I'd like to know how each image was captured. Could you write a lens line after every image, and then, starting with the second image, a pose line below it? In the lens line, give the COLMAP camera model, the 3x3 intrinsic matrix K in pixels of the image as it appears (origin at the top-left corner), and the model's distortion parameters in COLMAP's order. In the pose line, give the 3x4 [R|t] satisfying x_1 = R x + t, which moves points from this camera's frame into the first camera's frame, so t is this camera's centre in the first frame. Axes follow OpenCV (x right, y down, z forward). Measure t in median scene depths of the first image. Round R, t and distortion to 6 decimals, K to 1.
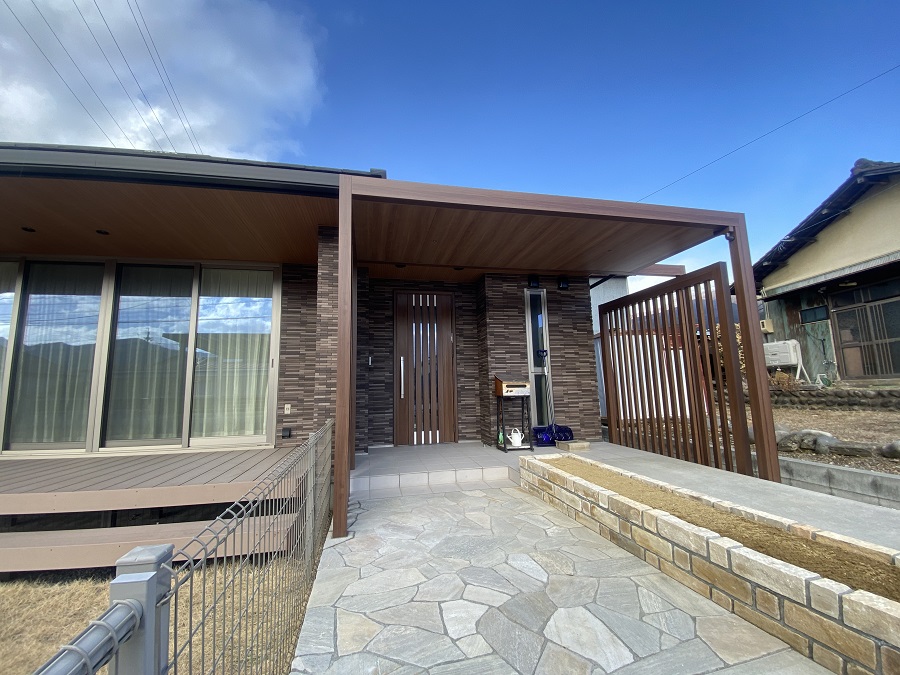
lens RADIAL K [[360.6, 0, 447.6], [0, 360.6, 336.4], [0, 0, 1]] dist [0.039870, -0.031766]
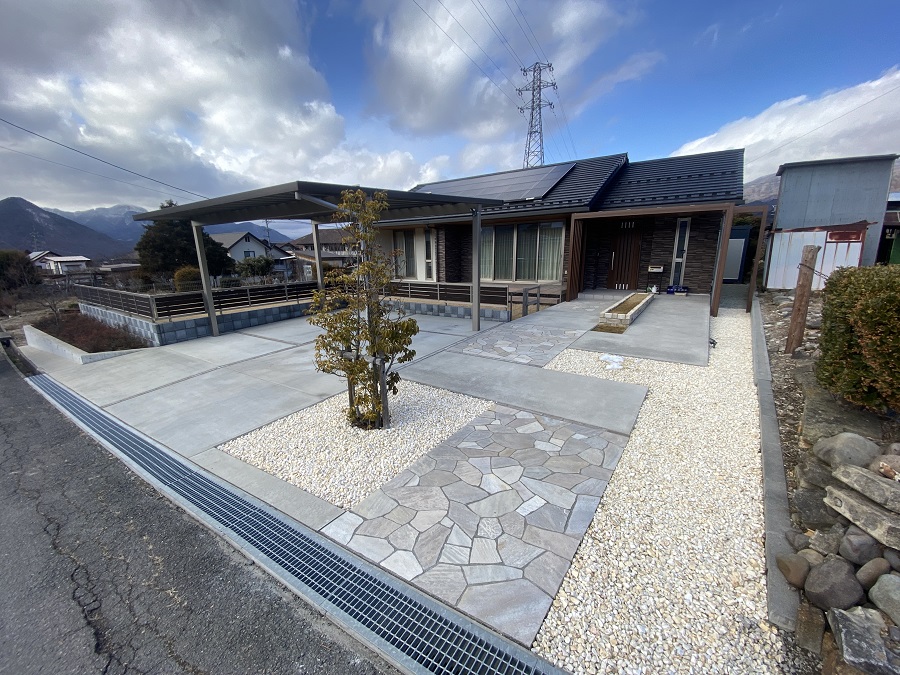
lens RADIAL K [[360.6, 0, 447.6], [0, 360.6, 336.4], [0, 0, 1]] dist [0.039870, -0.031766]
pose [[0.679679, 0.182733, -0.710384, 0.926879], [0.104009, 0.934678, 0.339941, -0.350203], [0.726098, -0.304937, 0.616275, -1.414195]]
